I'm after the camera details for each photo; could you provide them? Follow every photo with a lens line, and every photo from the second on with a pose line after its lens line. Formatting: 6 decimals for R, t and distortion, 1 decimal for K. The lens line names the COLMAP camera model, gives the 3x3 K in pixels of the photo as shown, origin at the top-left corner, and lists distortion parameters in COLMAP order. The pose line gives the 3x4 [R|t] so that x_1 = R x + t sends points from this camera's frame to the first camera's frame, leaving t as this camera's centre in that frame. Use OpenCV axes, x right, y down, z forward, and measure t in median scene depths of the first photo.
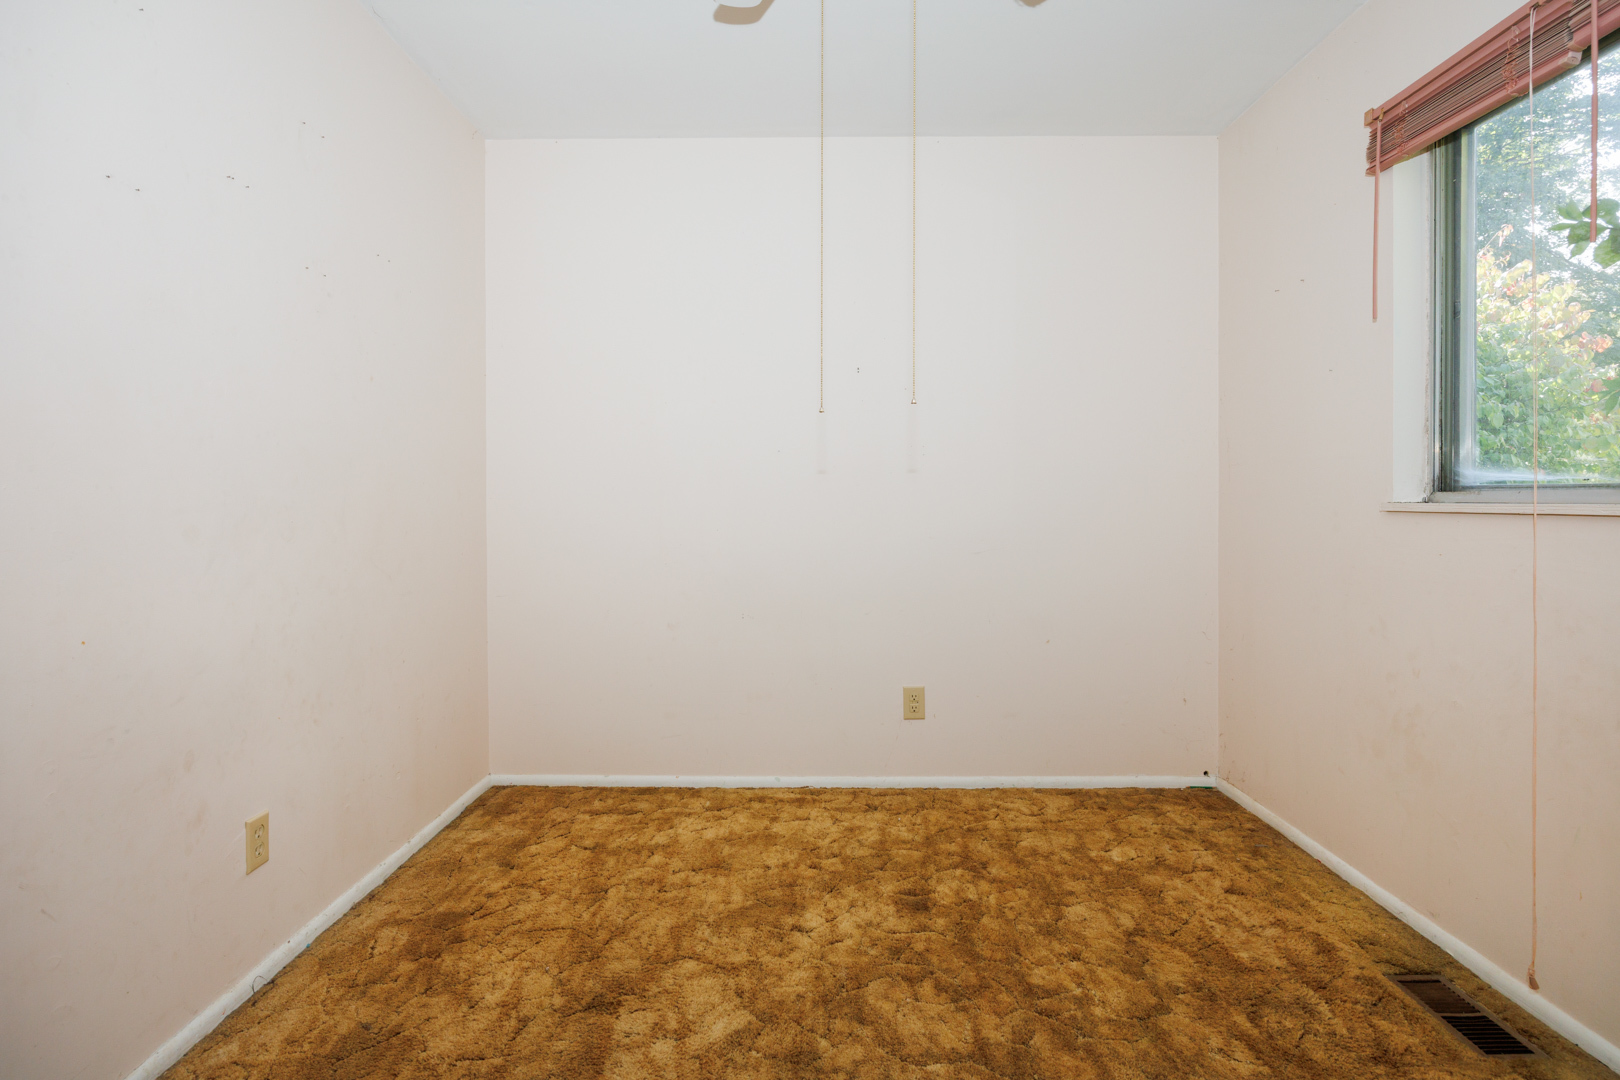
lens RADIAL K [[808.3, 0, 793.8], [0, 808.3, 506.8], [0, 0, 1]] dist [-0.014616, 0.001891]
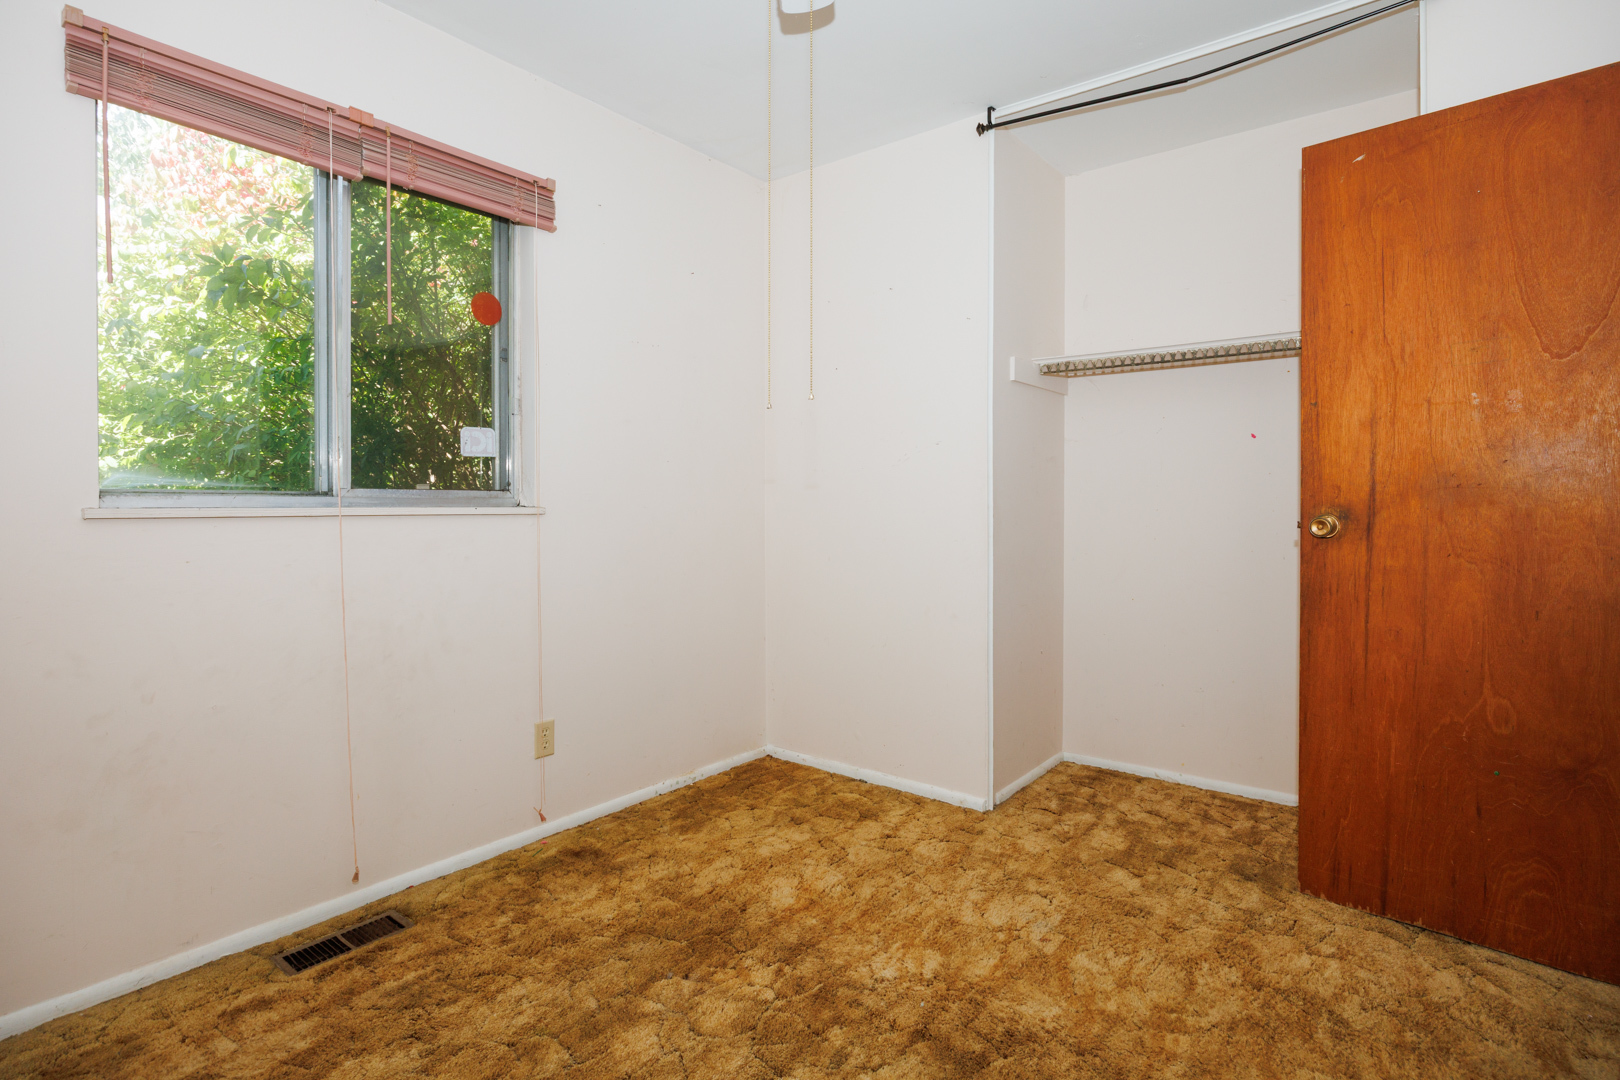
lens RADIAL K [[808.3, 0, 831.4], [0, 808.3, 510.1], [0, 0, 1]] dist [-0.014616, 0.001891]
pose [[-0.815800, -0.003029, 0.578326, -0.320049], [0.007211, 0.999855, 0.015409, -0.009979], [-0.578289, 0.016741, -0.815660, 1.147217]]
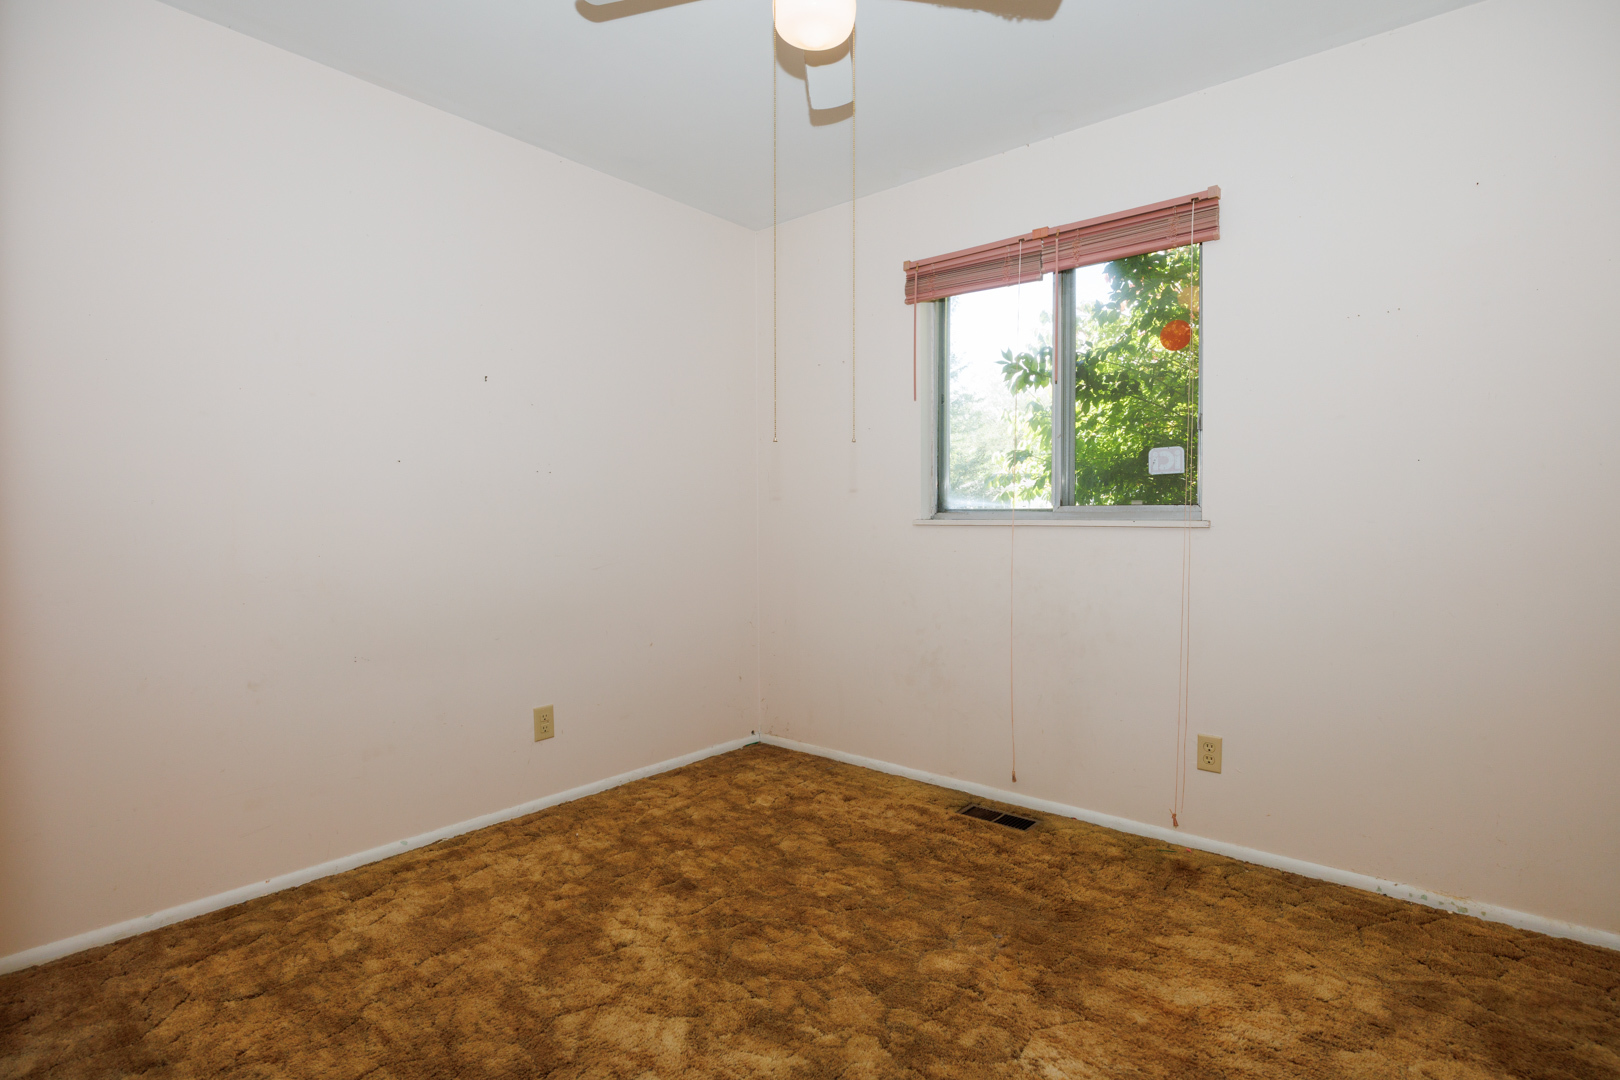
lens RADIAL K [[808.3, 0, 814.1], [0, 808.3, 531.6], [0, 0, 1]] dist [-0.014616, 0.001891]
pose [[0.625414, -0.015016, 0.780149, -0.561547], [0.007480, 0.999884, 0.013249, -0.003236], [-0.780257, -0.002451, 0.625454, 0.168652]]
